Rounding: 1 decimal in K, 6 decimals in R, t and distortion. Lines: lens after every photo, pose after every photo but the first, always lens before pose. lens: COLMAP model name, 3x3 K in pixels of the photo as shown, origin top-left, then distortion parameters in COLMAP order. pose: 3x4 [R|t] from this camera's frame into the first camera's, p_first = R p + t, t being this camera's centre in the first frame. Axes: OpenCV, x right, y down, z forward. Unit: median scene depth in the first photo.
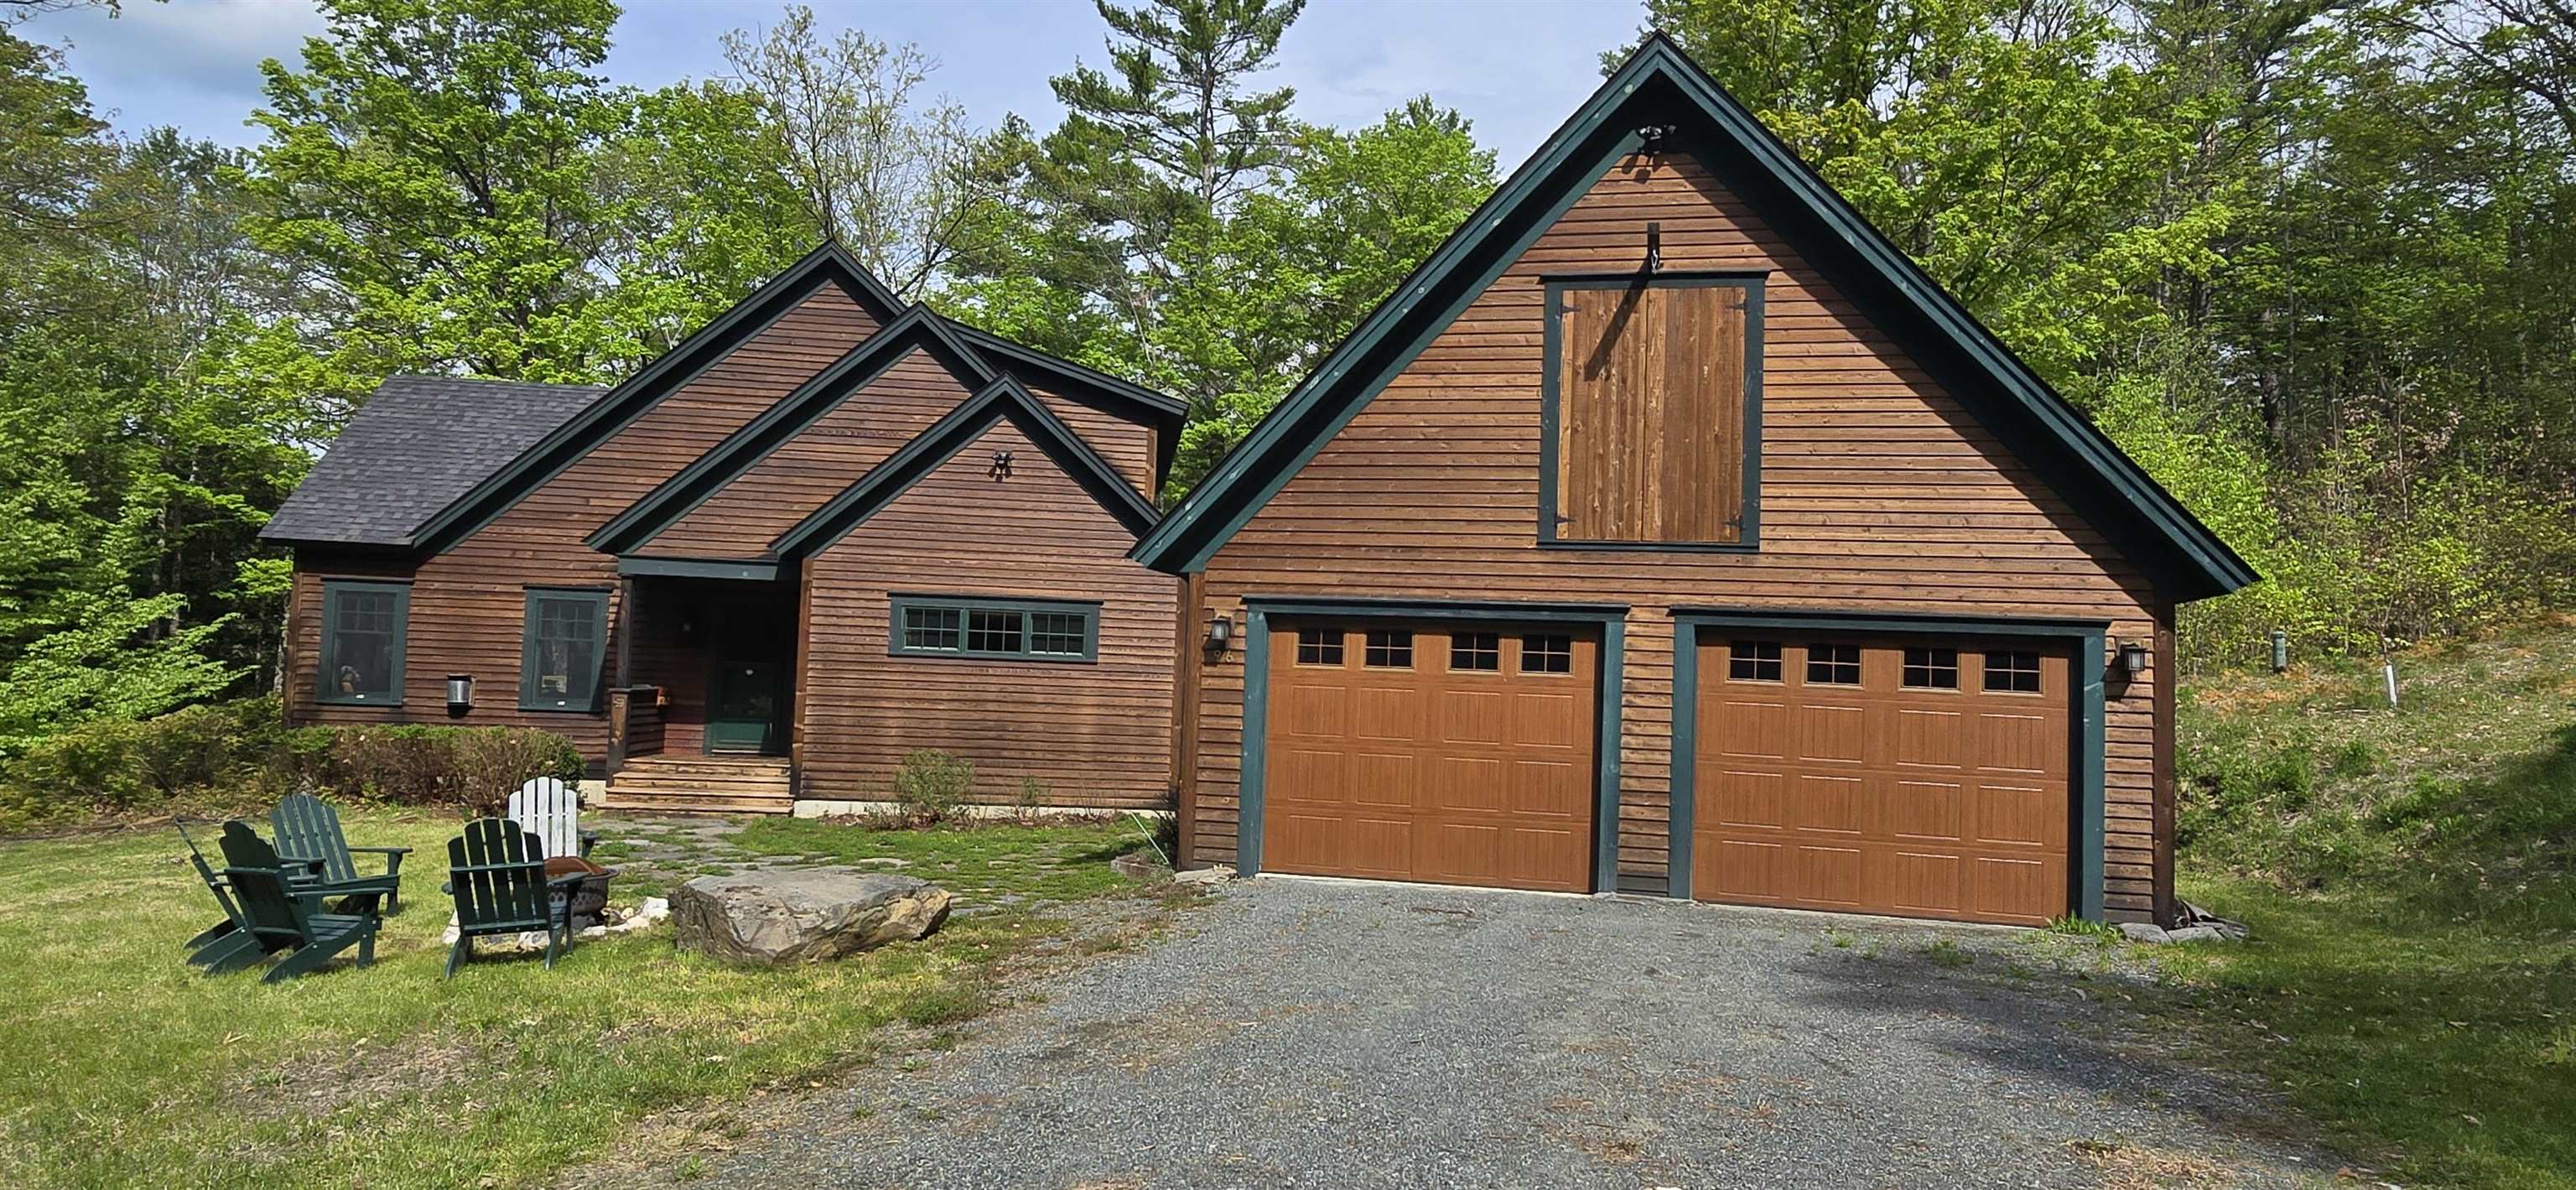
lens RADIAL K [[1064.9, 0, 1266.6], [0, 1064.9, 593.4], [0, 0, 1]] dist [0.000134, 0.000453]
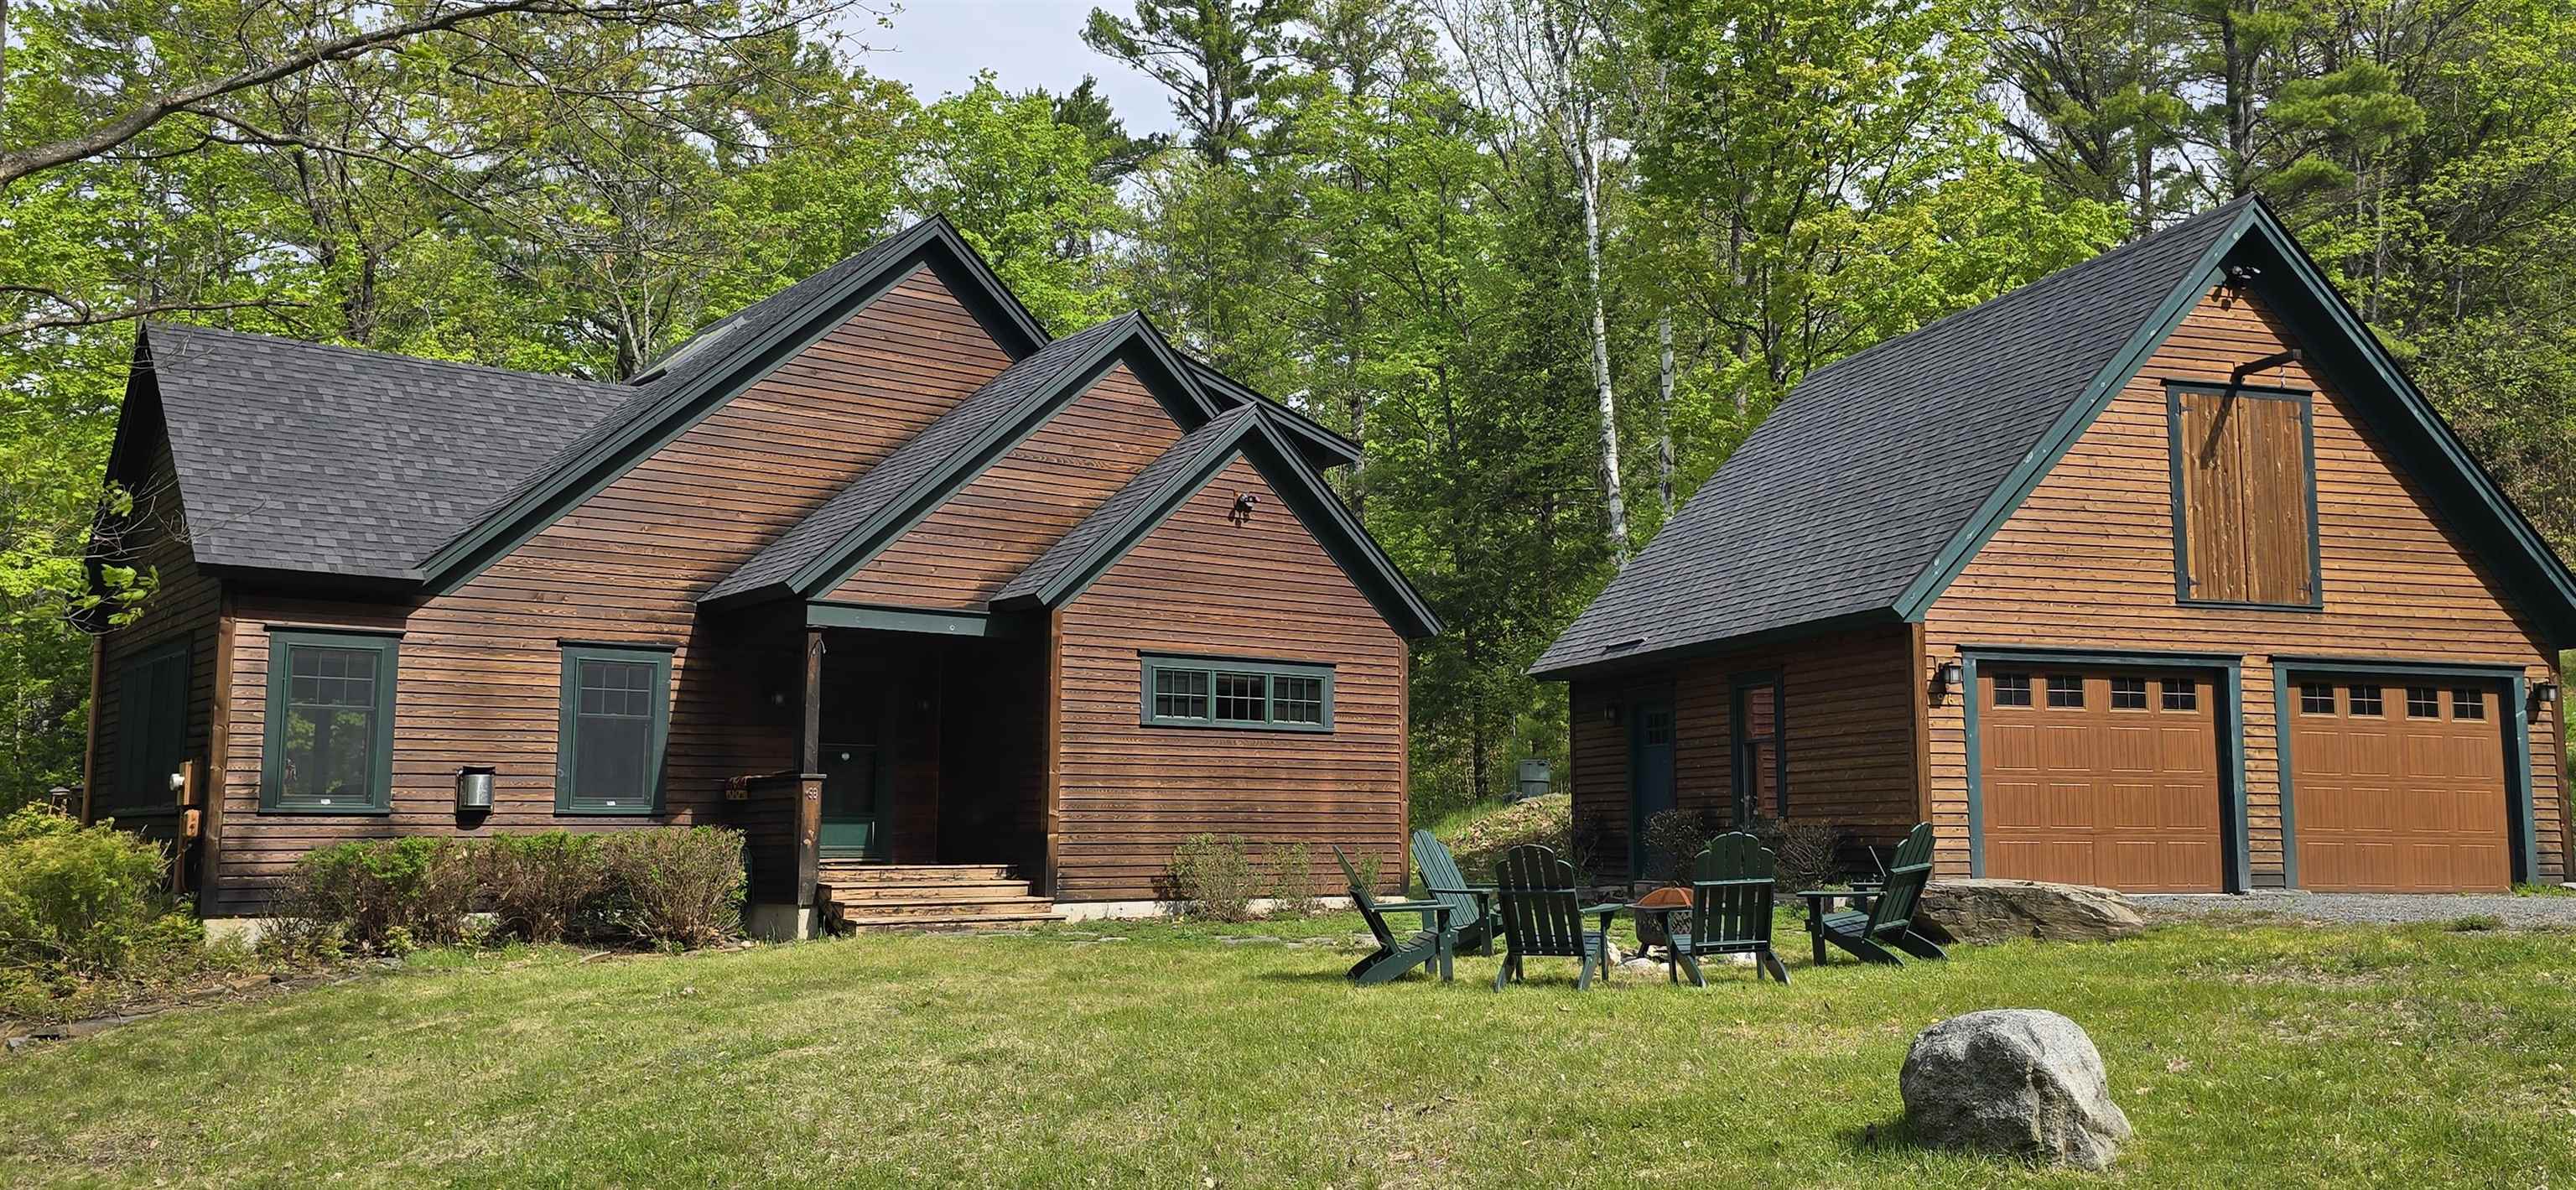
lens RADIAL K [[1443.1, 0, 1000.1], [0, 1443.1, 646.0], [0, 0, 1]] dist [0.029224, -0.001621]
pose [[0.928343, 0.010302, 0.371583, -1.580086], [0.000332, 0.999592, -0.028545, 0.048967], [-0.371725, 0.026623, 0.927961, -0.040036]]
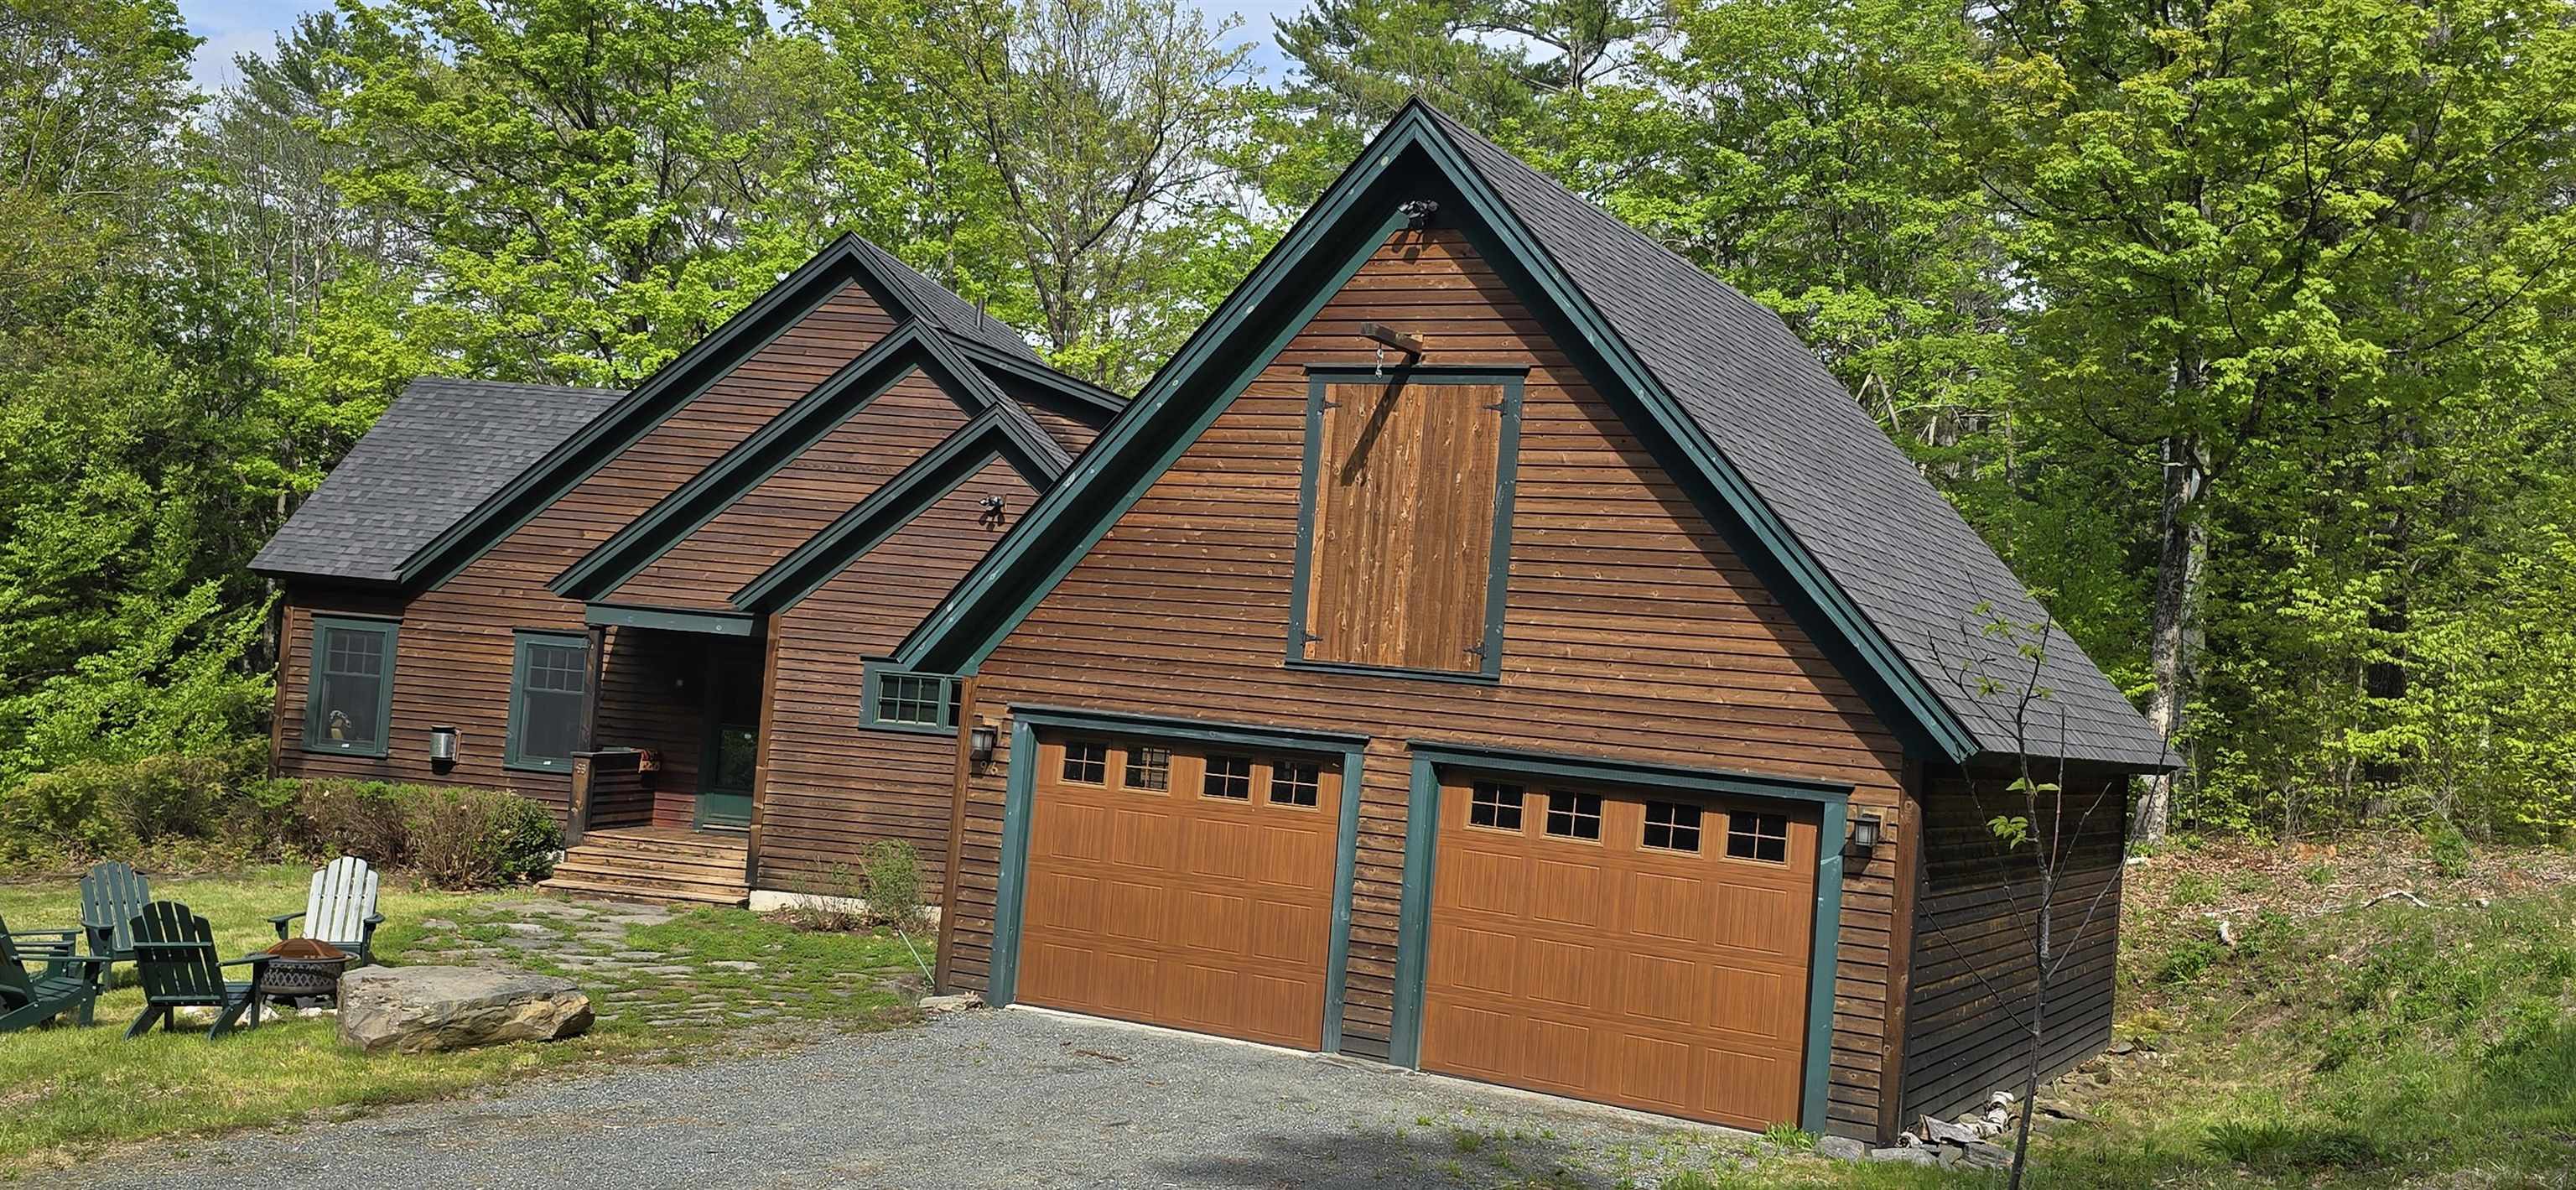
lens RADIAL K [[1529.6, 0, 1461.4], [0, 1529.6, 629.1], [0, 0, 1]] dist [0.070541, -0.039933]
pose [[0.981751, 0.033279, -0.187238, 0.642604], [-0.031424, 0.999423, 0.012867, -0.096968], [0.187559, -0.006749, 0.982230, -0.255729]]
